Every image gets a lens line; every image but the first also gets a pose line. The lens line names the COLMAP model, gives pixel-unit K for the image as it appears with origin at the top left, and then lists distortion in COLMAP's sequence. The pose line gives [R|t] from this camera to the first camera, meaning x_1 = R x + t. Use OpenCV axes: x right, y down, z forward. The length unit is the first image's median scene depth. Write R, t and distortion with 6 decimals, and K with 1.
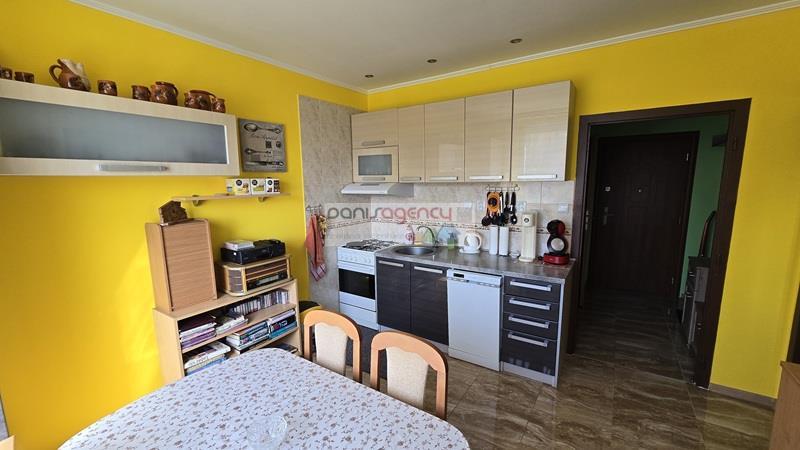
lens RADIAL K [[327.6, 0, 400.2], [0, 327.6, 230.0], [0, 0, 1]] dist [-0.001640, -0.000044]
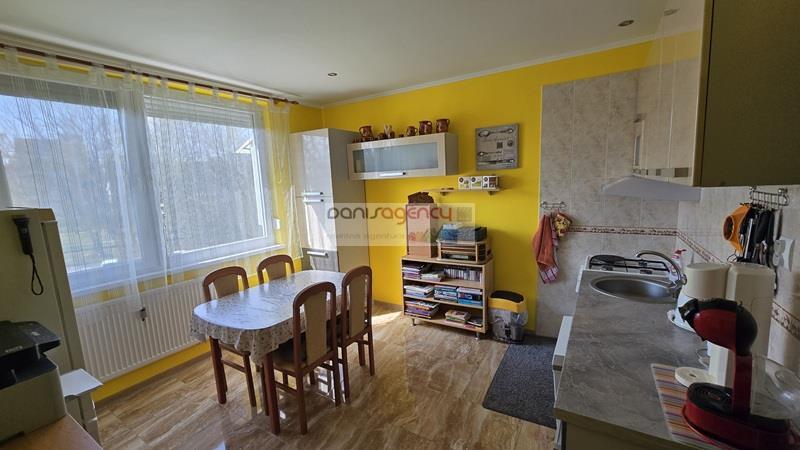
lens RADIAL K [[327.6, 0, 397.6], [0, 327.6, 230.0], [0, 0, 1]] dist [-0.001640, -0.000044]
pose [[0.028933, 0.160074, -0.986681, 0.777854], [-0.109701, 0.981640, 0.156040, -0.114640], [0.993543, 0.103726, 0.045962, 0.647045]]
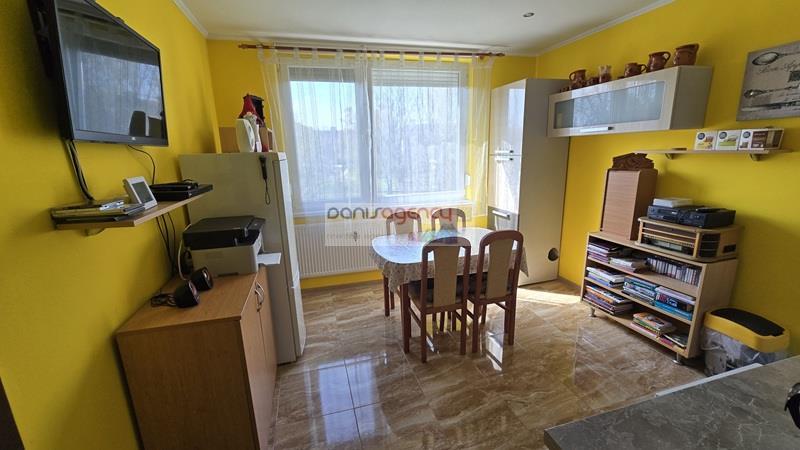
lens RADIAL K [[327.6, 0, 399.0], [0, 327.6, 229.7], [0, 0, 1]] dist [-0.001640, -0.000044]
pose [[-0.647610, 0.208832, -0.732796, 0.700353], [-0.080716, 0.937498, 0.338501, -0.129620], [0.757684, 0.278365, -0.590277, 0.895502]]
